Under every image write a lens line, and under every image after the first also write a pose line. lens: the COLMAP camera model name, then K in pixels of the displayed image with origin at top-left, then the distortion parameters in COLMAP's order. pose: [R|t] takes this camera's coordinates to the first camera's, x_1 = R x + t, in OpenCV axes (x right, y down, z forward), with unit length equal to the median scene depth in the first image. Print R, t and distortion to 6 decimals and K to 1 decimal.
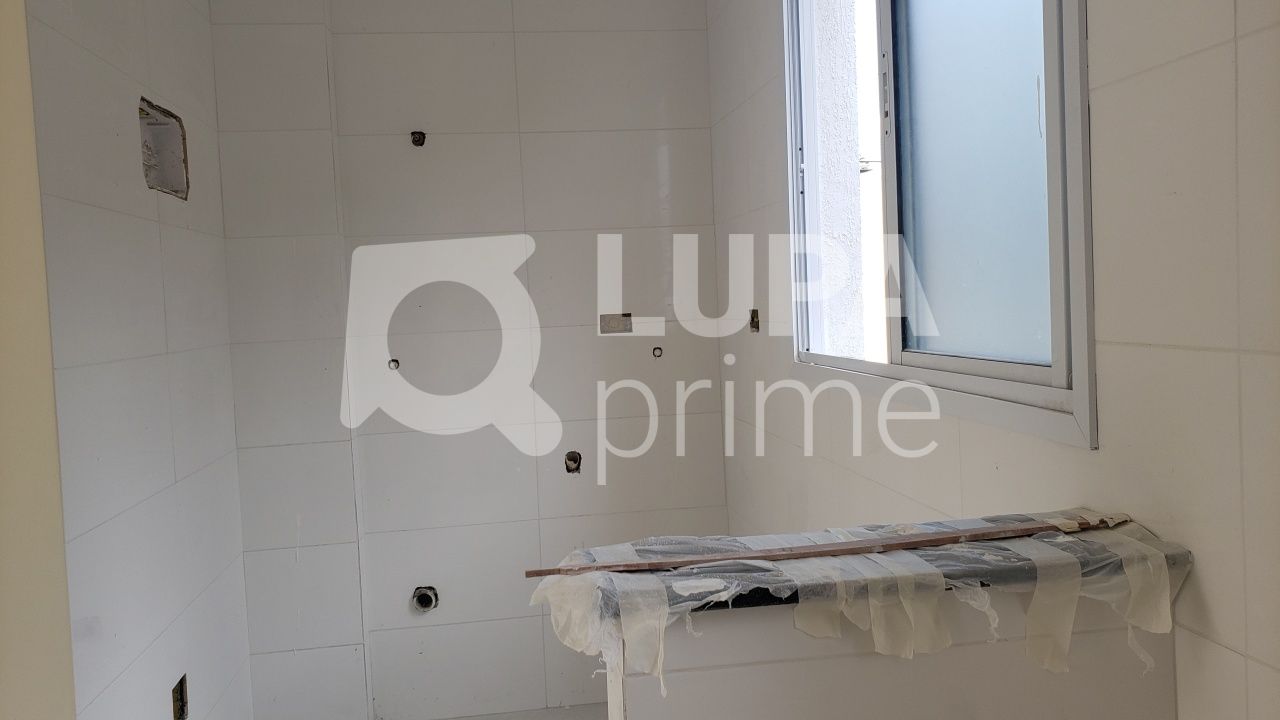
lens RADIAL K [[1030.4, 0, 644.4], [0, 1030.4, 333.7], [0, 0, 1]] dist [-0.006554, 0.061342]
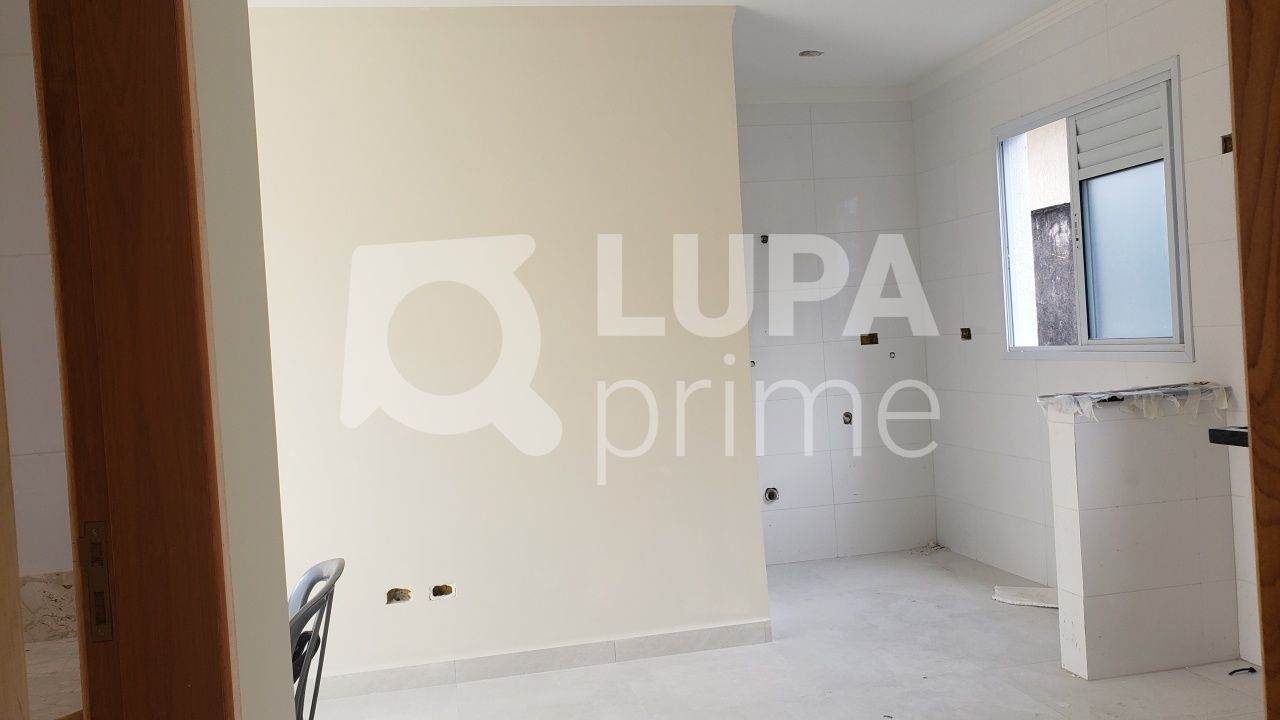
lens RADIAL K [[1000.1, 0, 633.8], [0, 1000.1, 354.8], [0, 0, 1]] dist [0.000940, -0.000485]
pose [[0.998938, -0.024743, 0.038877, -1.306816], [0.025548, 0.999466, -0.020350, 0.107688], [-0.038353, 0.021321, 0.999037, -1.850448]]
